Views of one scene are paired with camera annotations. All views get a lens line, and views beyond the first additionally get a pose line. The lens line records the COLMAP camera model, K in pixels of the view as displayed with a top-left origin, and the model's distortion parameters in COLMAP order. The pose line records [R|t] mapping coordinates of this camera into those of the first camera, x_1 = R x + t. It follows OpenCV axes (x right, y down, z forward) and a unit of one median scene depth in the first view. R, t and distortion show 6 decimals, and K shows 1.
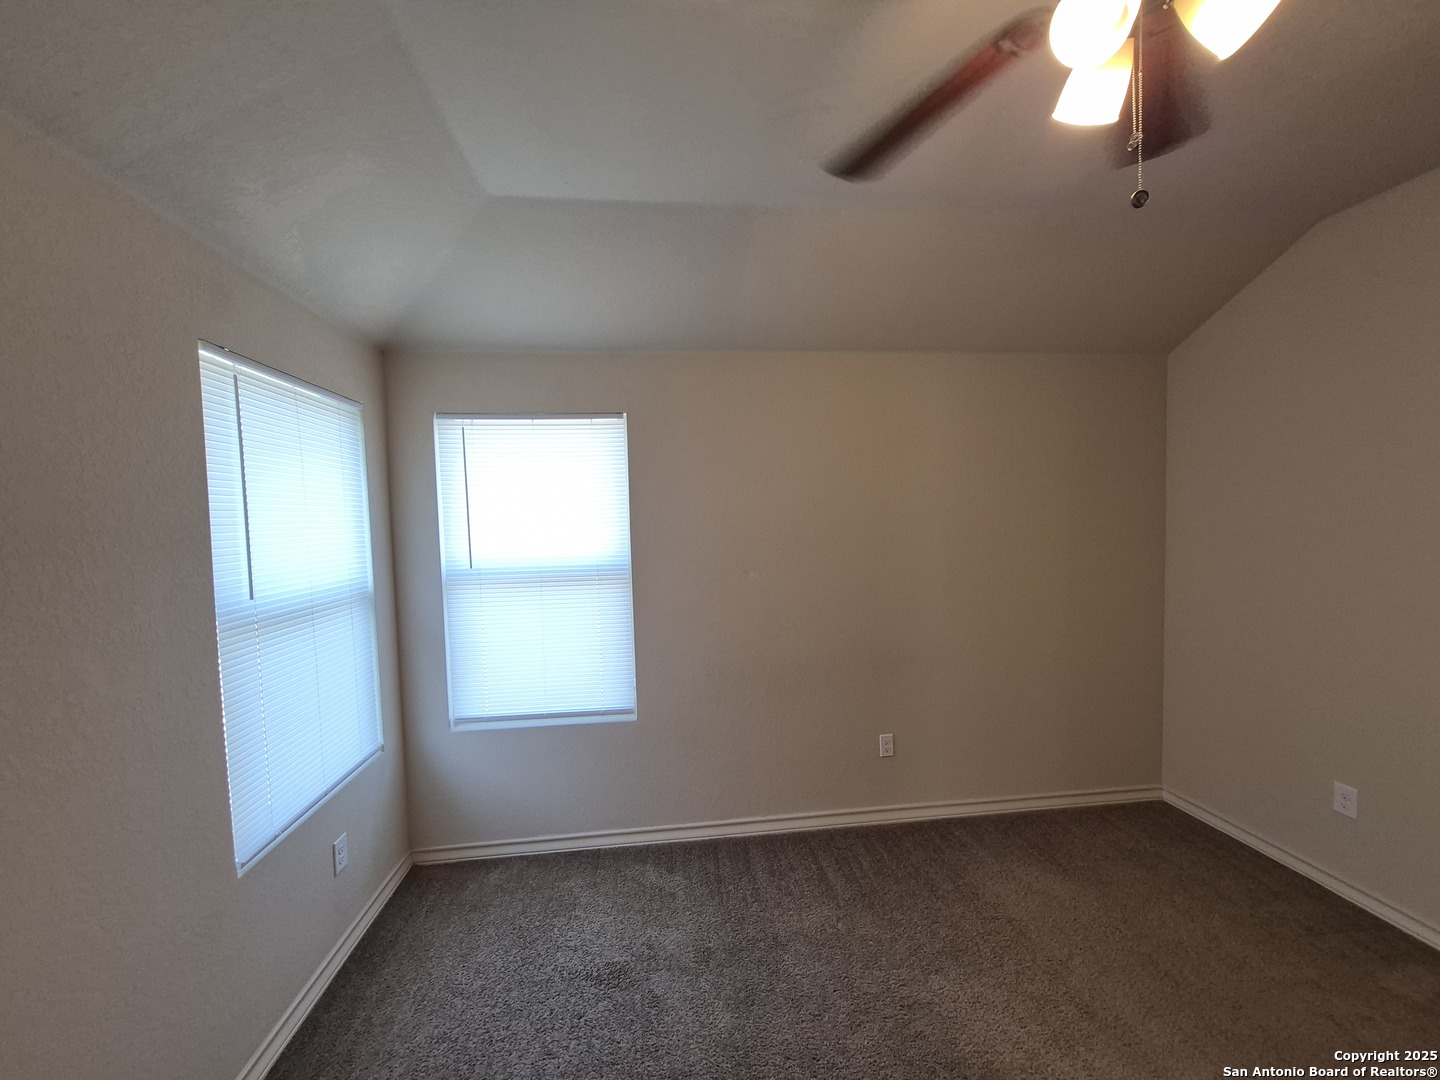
lens RADIAL K [[570.1, 0, 722.3], [0, 570.1, 542.6], [0, 0, 1]] dist [0.001127, 0.000112]
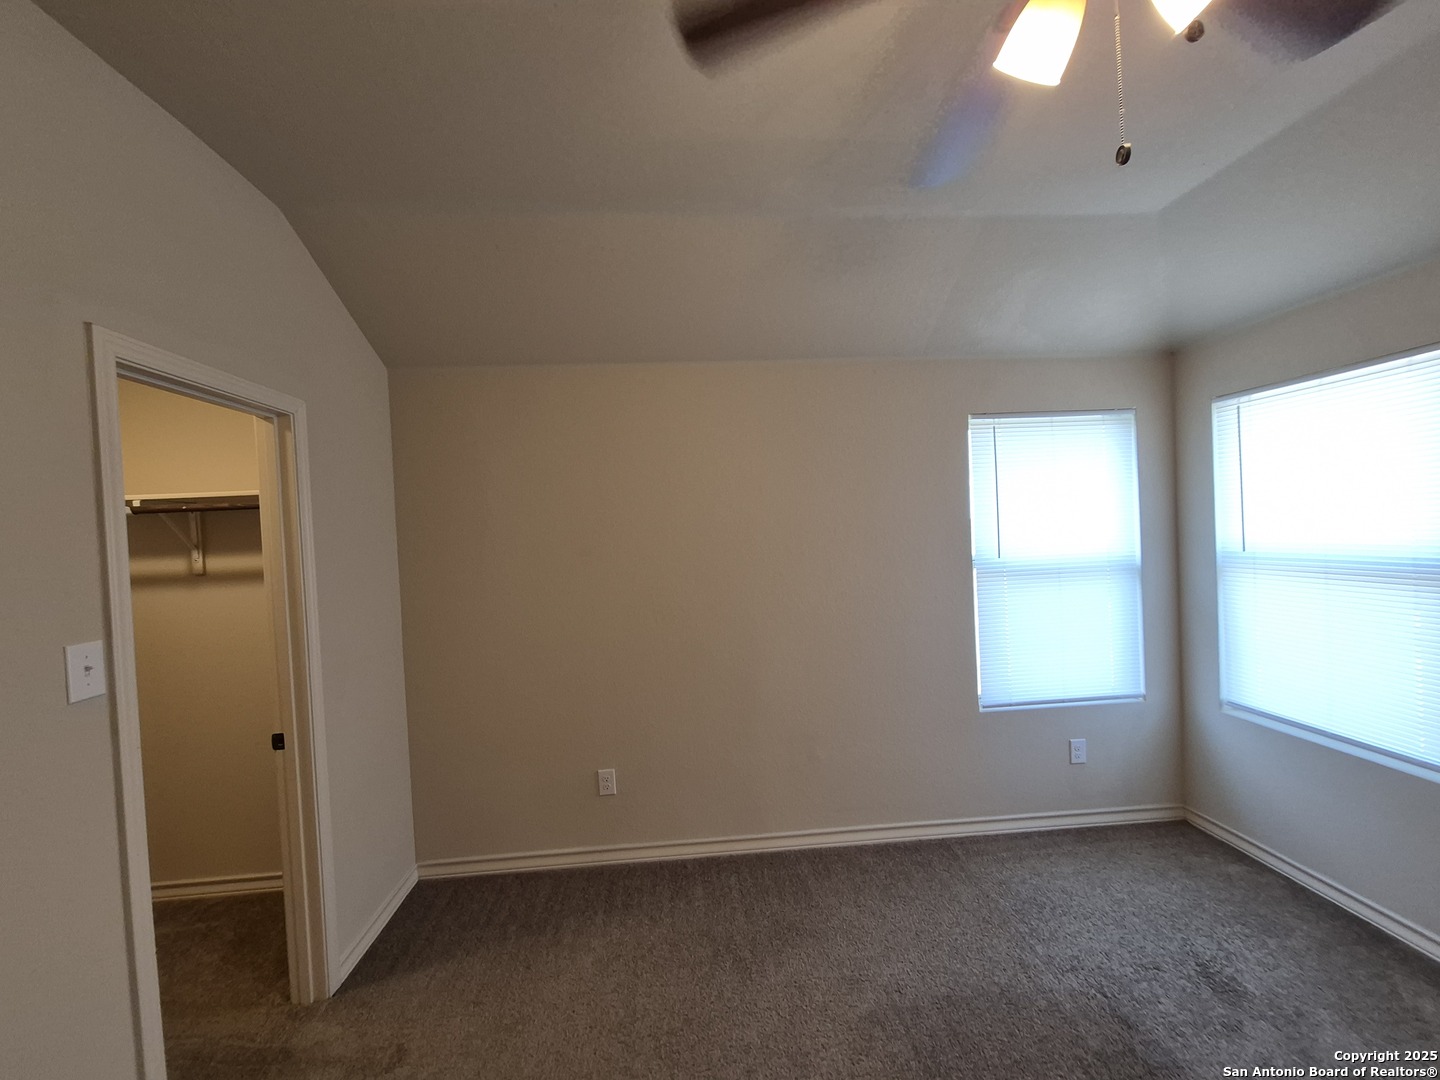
lens RADIAL K [[570.1, 0, 706.8], [0, 570.1, 545.0], [0, 0, 1]] dist [0.001127, 0.000112]
pose [[-0.051799, 0.048851, -0.997462, 0.578036], [-0.000295, 0.998802, 0.048932, -0.013175], [0.998657, 0.002829, -0.051722, 0.143511]]
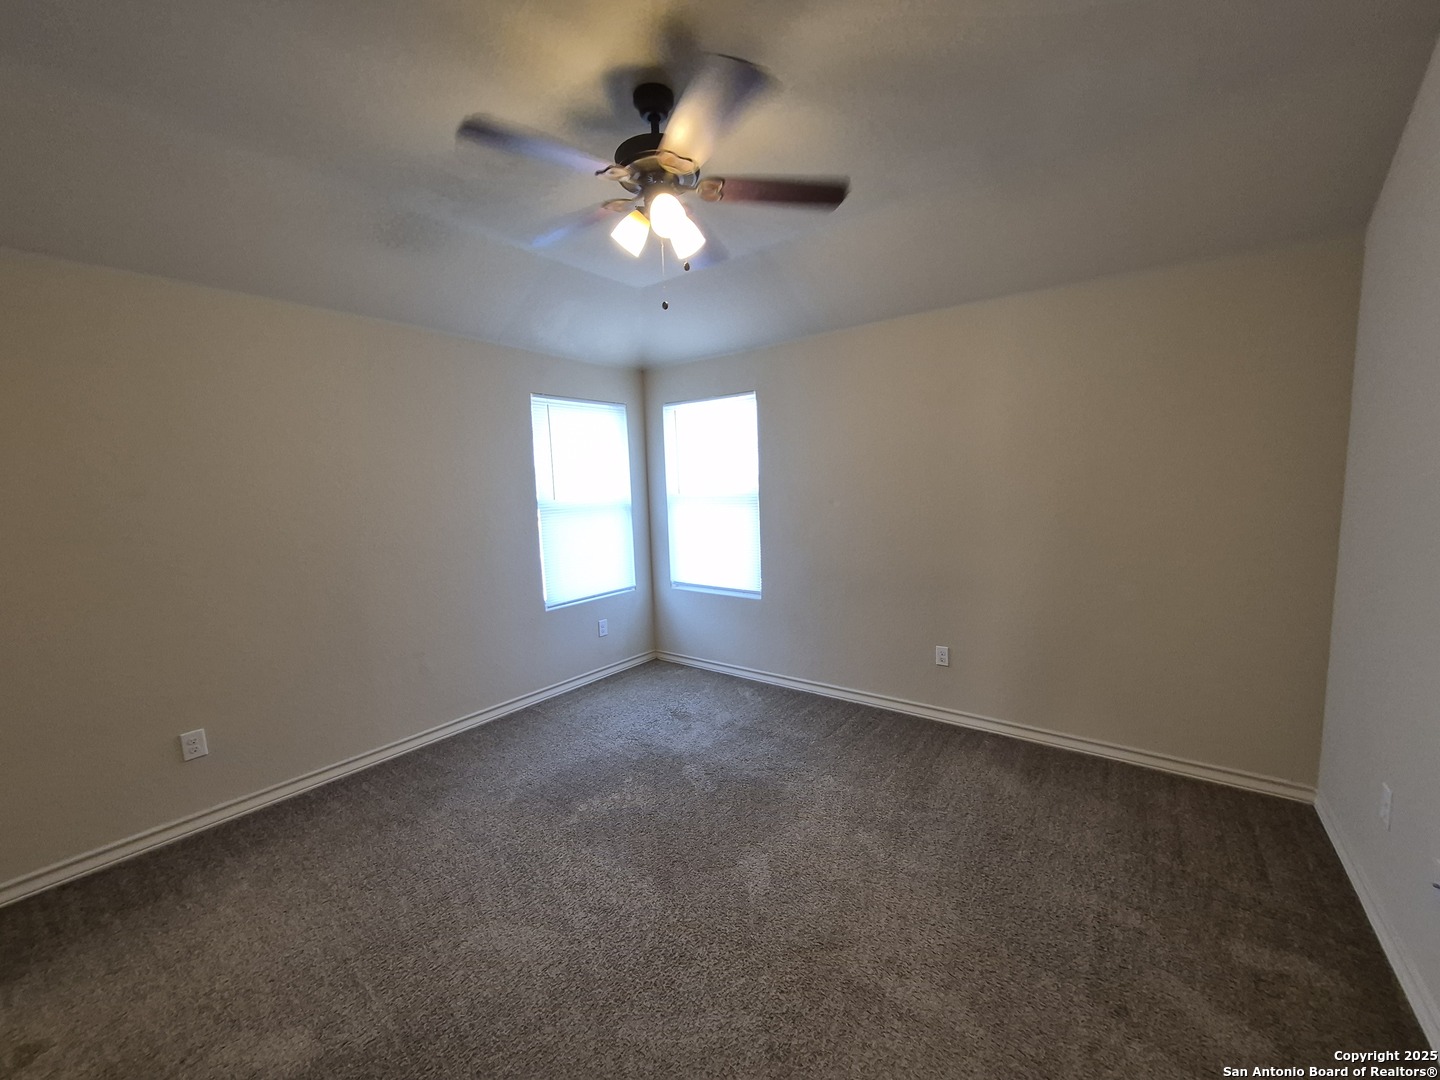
lens RADIAL K [[570.1, 0, 715.3], [0, 570.1, 542.3], [0, 0, 1]] dist [0.001127, 0.000112]
pose [[0.719153, 0.073499, -0.690954, 0.830431], [-0.015676, 0.995853, 0.089616, 0.033957], [0.694675, -0.053616, 0.717323, -0.151003]]
